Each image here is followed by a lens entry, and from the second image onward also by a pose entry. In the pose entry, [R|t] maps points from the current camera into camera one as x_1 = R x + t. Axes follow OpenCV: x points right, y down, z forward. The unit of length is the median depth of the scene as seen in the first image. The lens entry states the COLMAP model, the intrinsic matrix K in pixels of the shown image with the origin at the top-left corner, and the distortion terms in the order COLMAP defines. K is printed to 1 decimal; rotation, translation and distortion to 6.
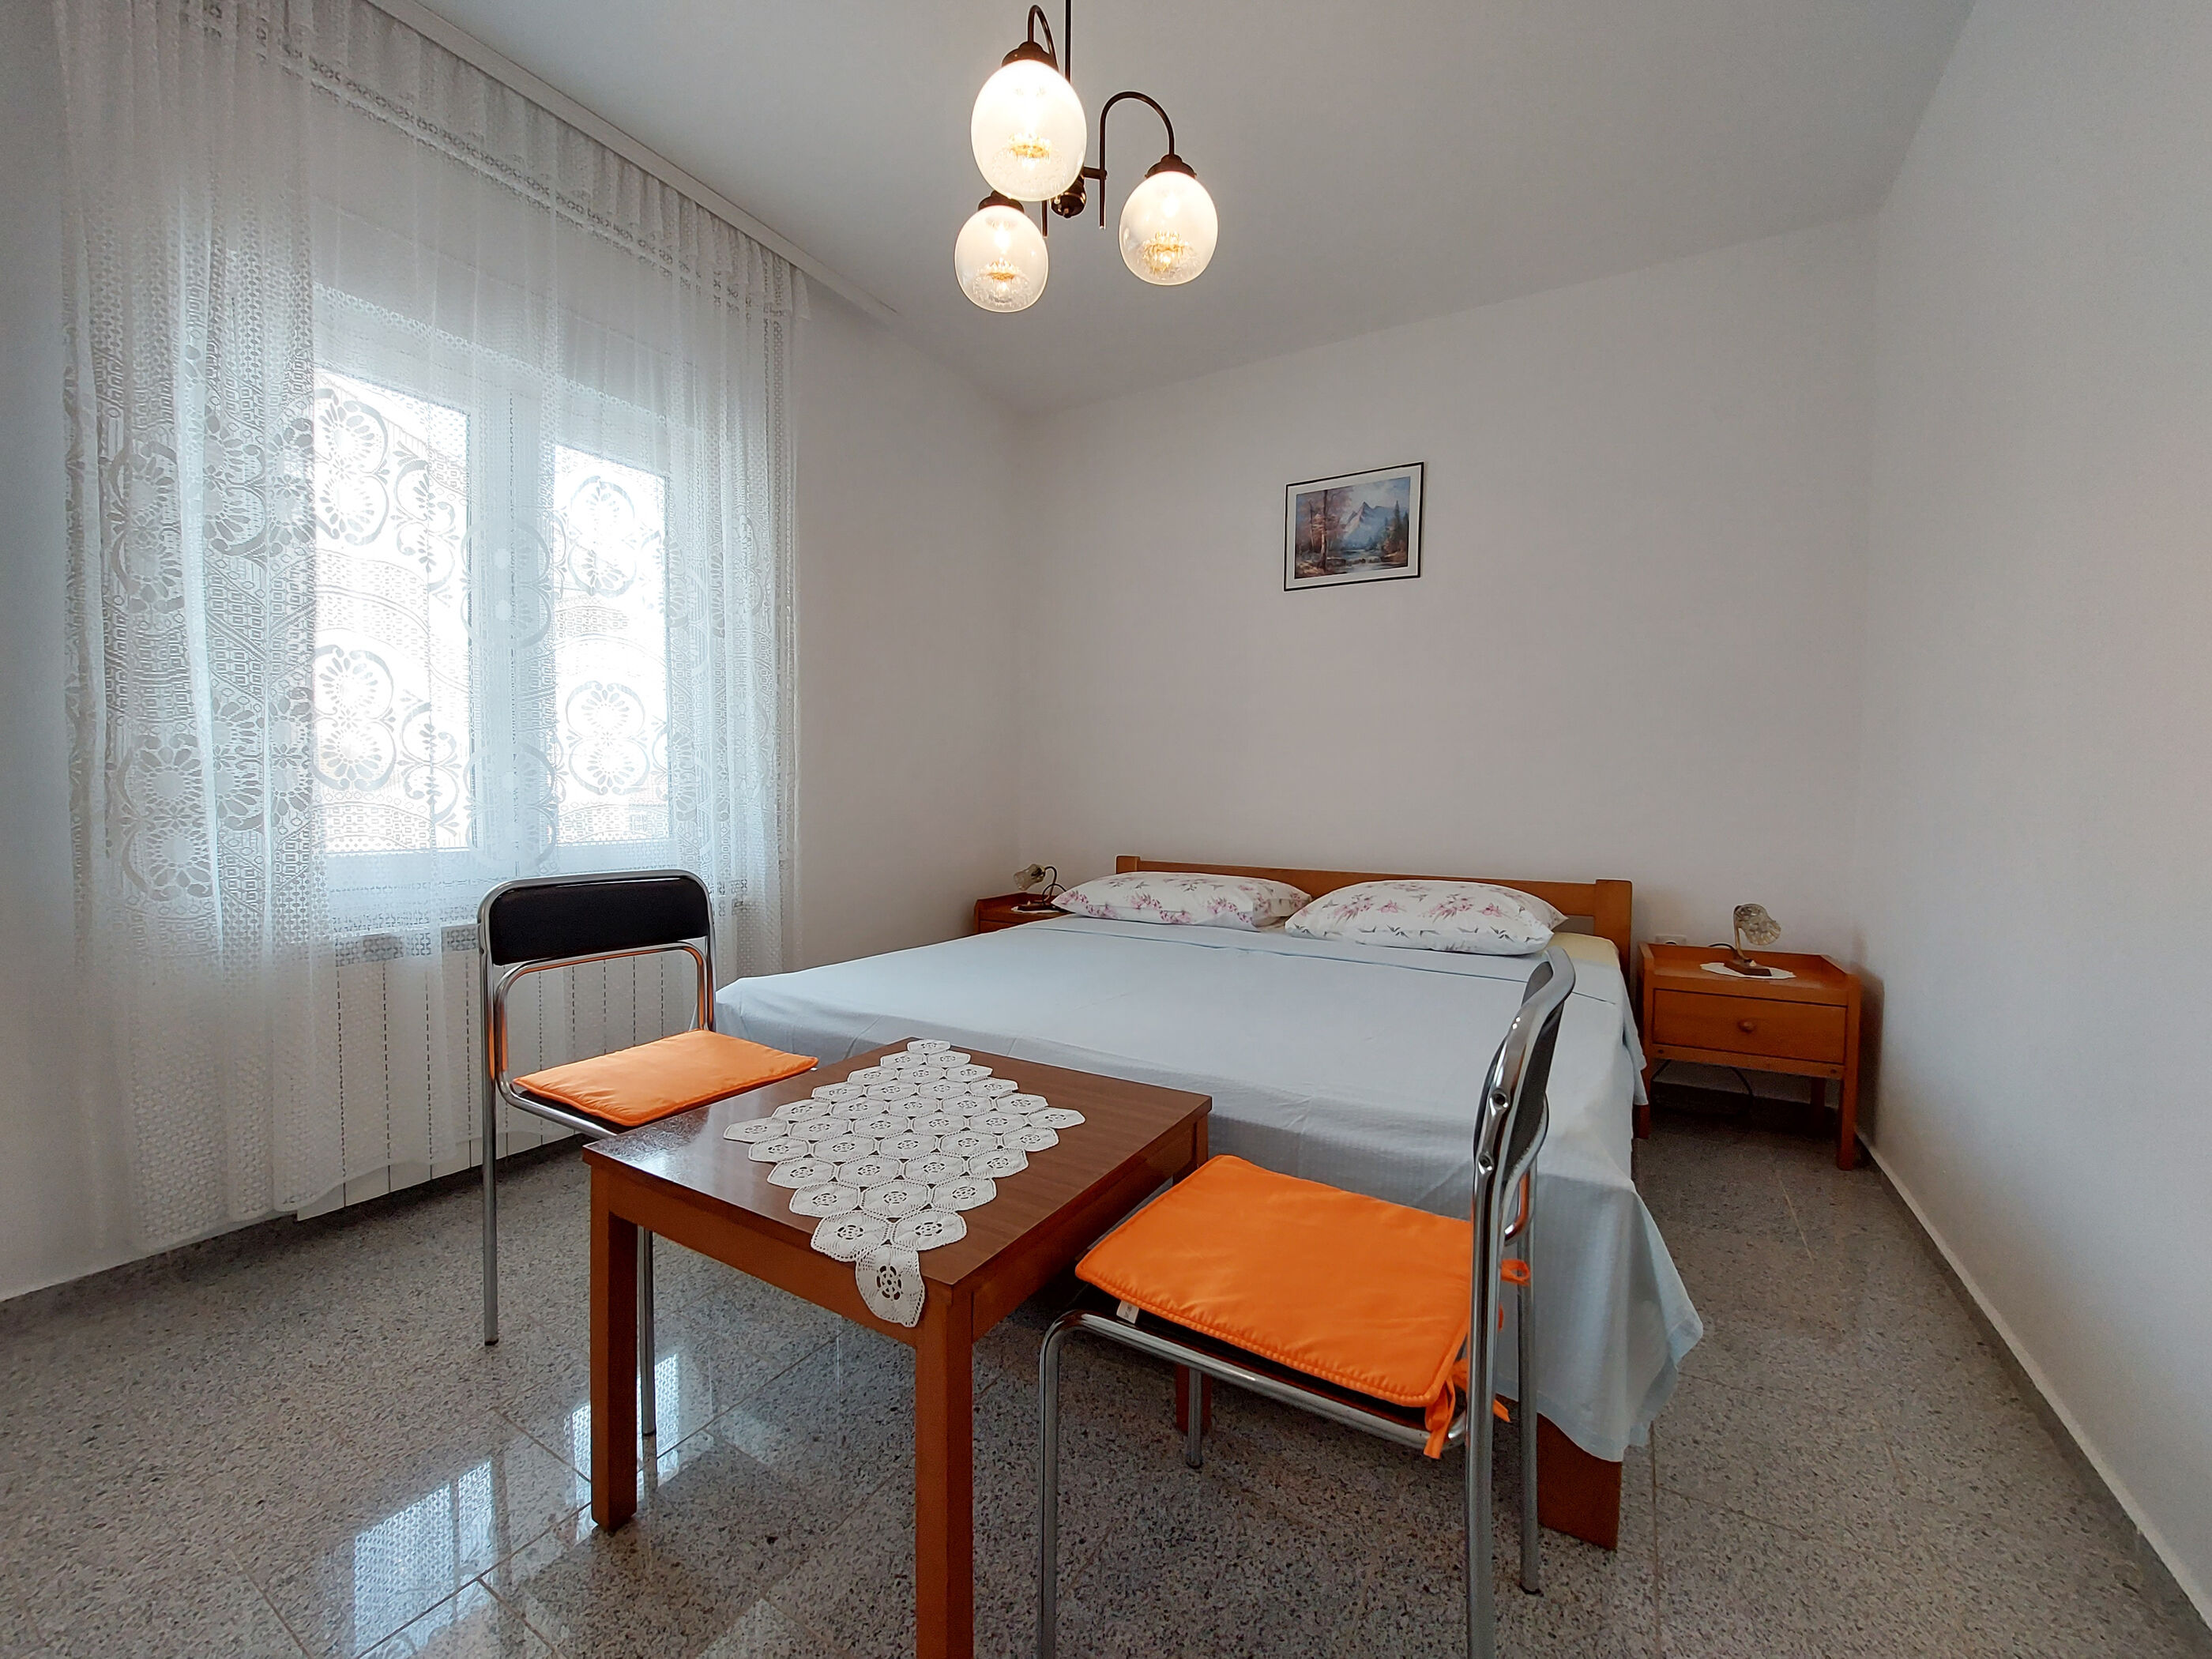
lens RADIAL K [[901.6, 0, 1106.2], [0, 901.6, 820.0], [0, 0, 1]] dist [-0.019701, 0.000193]
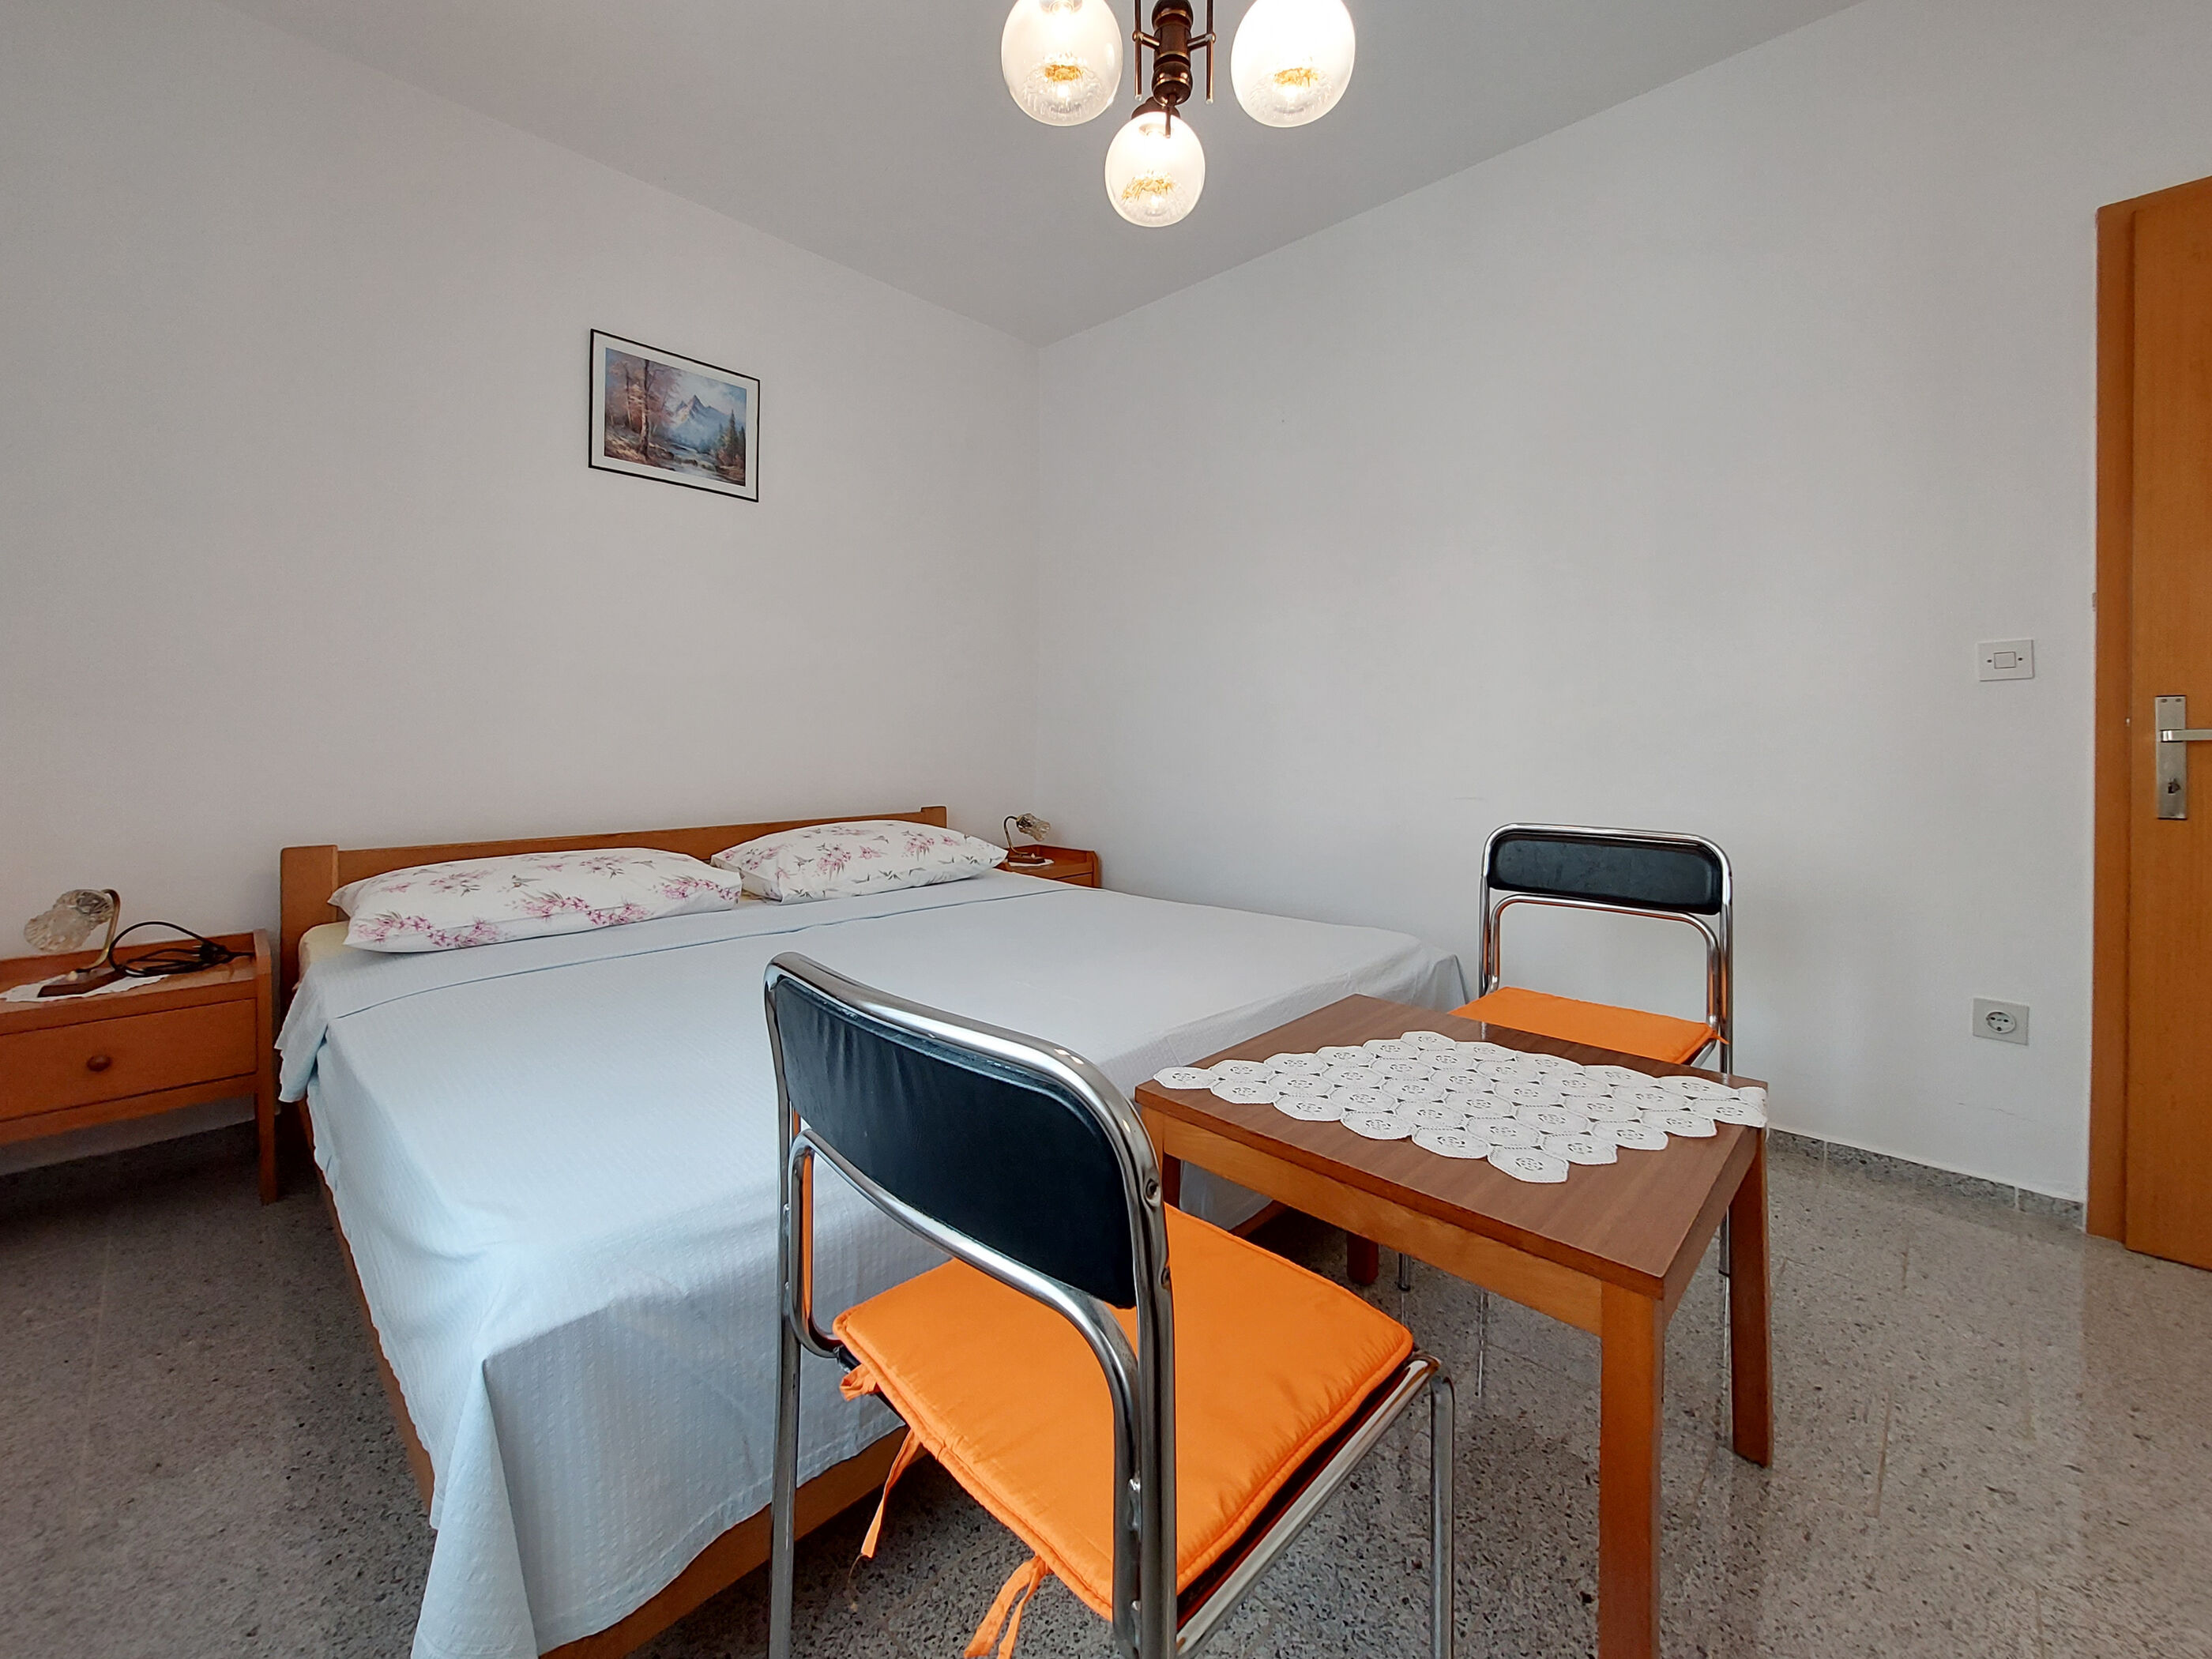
lens RADIAL K [[894.4, 0, 1111.4], [0, 894.4, 733.5], [0, 0, 1]] dist [0.000040, -0.000107]
pose [[0.212919, -0.005462, 0.977055, -0.477675], [0.021882, 0.999760, 0.000821, -0.022589], [-0.976825, 0.021205, 0.212988, 0.445295]]
